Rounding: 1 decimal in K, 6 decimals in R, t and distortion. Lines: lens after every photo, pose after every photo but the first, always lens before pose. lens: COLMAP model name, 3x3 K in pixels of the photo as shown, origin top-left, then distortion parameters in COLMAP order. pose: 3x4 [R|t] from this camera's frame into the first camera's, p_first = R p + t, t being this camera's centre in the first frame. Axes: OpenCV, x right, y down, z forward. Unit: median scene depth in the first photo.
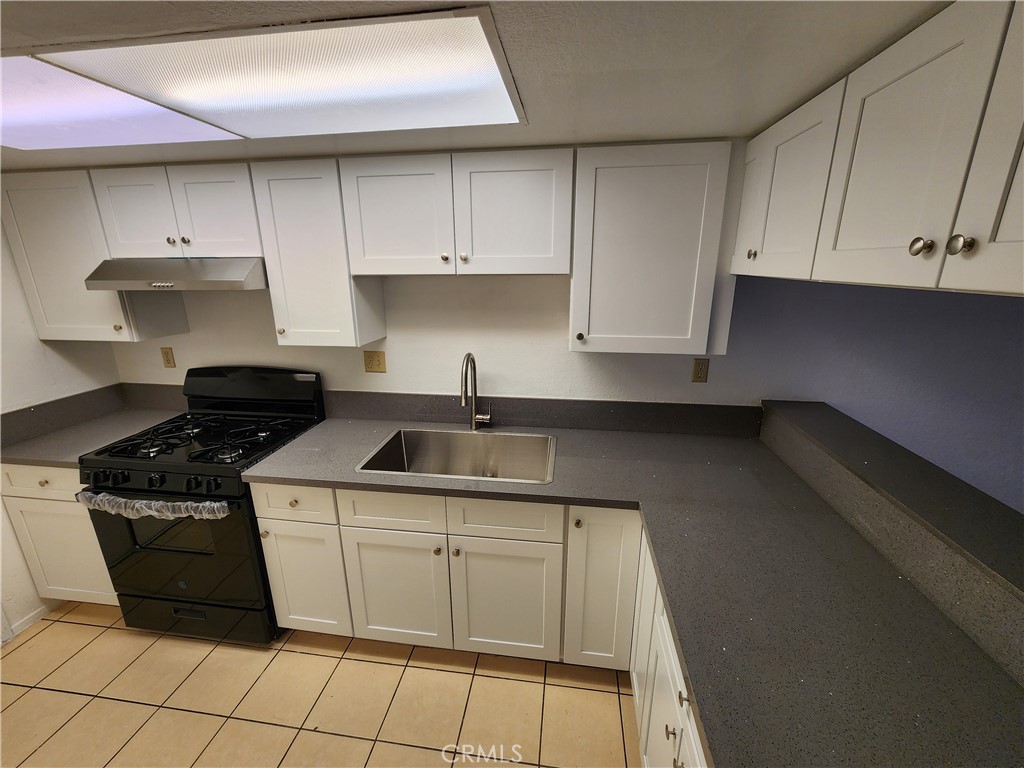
lens RADIAL K [[420.9, 0, 514.1], [0, 420.9, 383.1], [0, 0, 1]] dist [-0.001694, 0.001500]
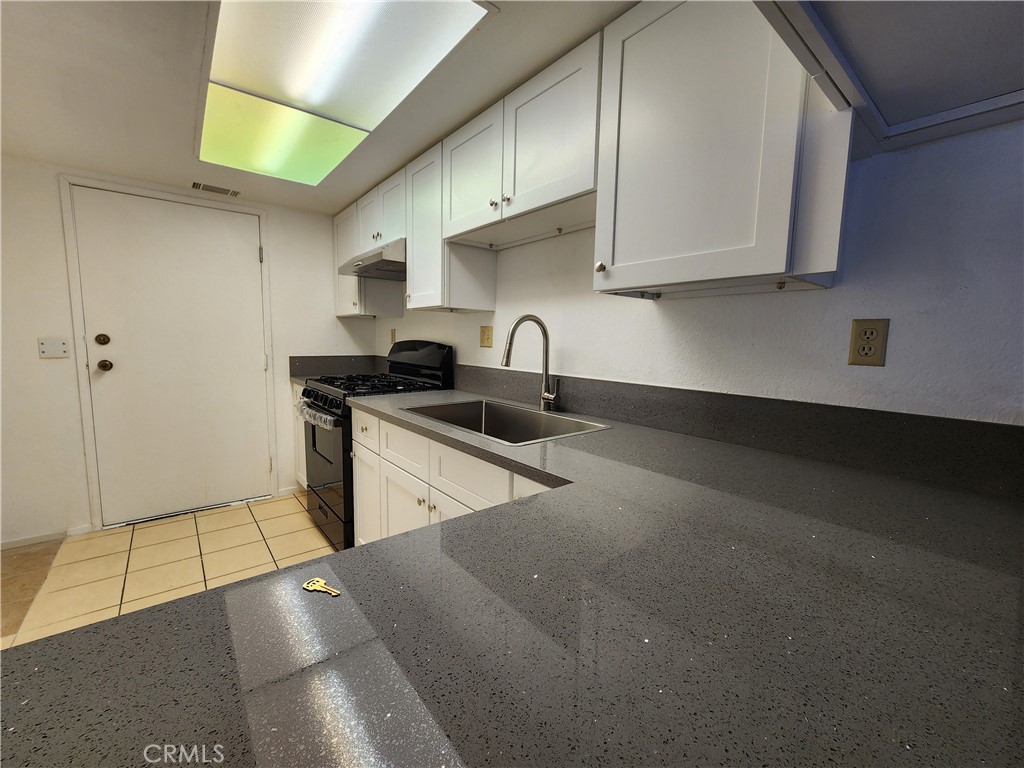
lens RADIAL K [[420.9, 0, 519.2], [0, 420.9, 383.7], [0, 0, 1]] dist [-0.001694, 0.001500]
pose [[0.730403, 0.087731, -0.677359, 0.560559], [-0.207816, 0.973243, -0.098037, 0.187224], [0.650633, 0.212373, 0.729091, 0.405433]]
